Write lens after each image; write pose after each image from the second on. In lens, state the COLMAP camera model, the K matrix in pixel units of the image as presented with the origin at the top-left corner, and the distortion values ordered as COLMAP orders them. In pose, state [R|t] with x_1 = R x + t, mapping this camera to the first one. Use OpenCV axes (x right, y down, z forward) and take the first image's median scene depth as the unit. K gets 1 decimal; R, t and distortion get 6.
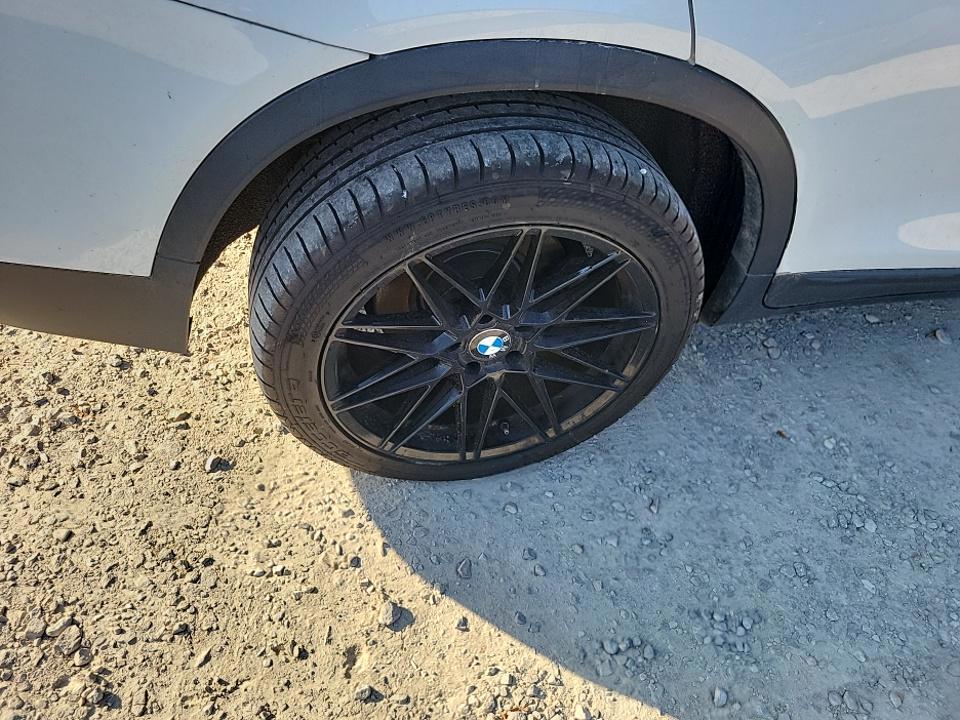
lens RADIAL K [[732.2, 0, 482.8], [0, 732.2, 355.8], [0, 0, 1]] dist [0.025918, -0.009069]
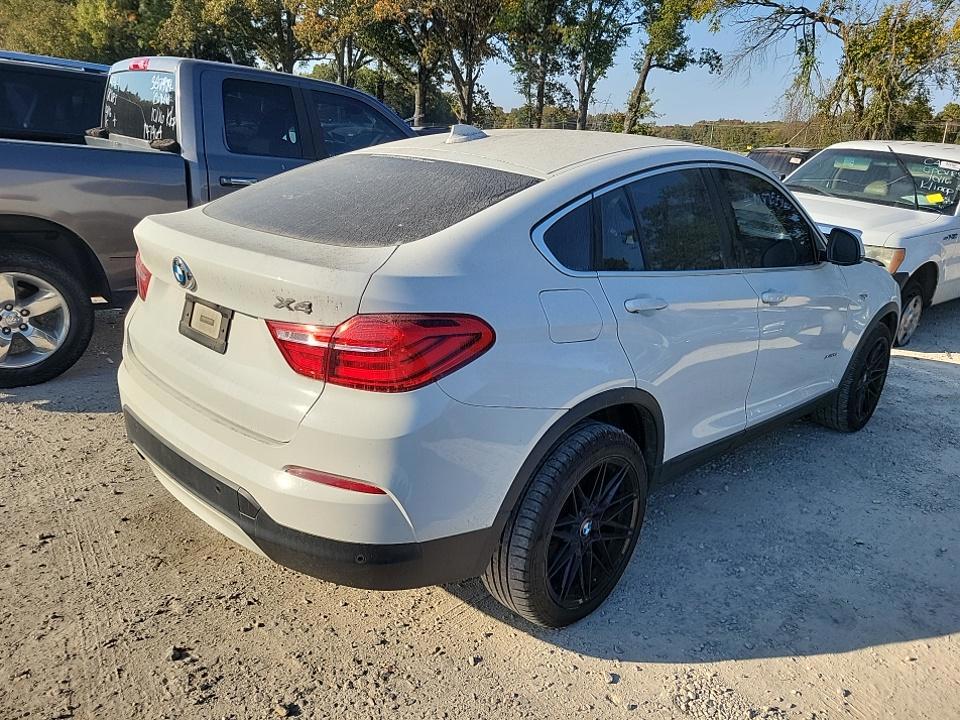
lens RADIAL K [[749.6, 0, 480.0], [0, 749.6, 360.0], [0, 0, 1]] dist [0.027186, -0.001350]
pose [[0.843023, -0.226782, 0.487732, -1.162214], [0.431900, 0.825858, -0.362519, 0.231172], [-0.320585, 0.516263, 0.794165, -0.870723]]
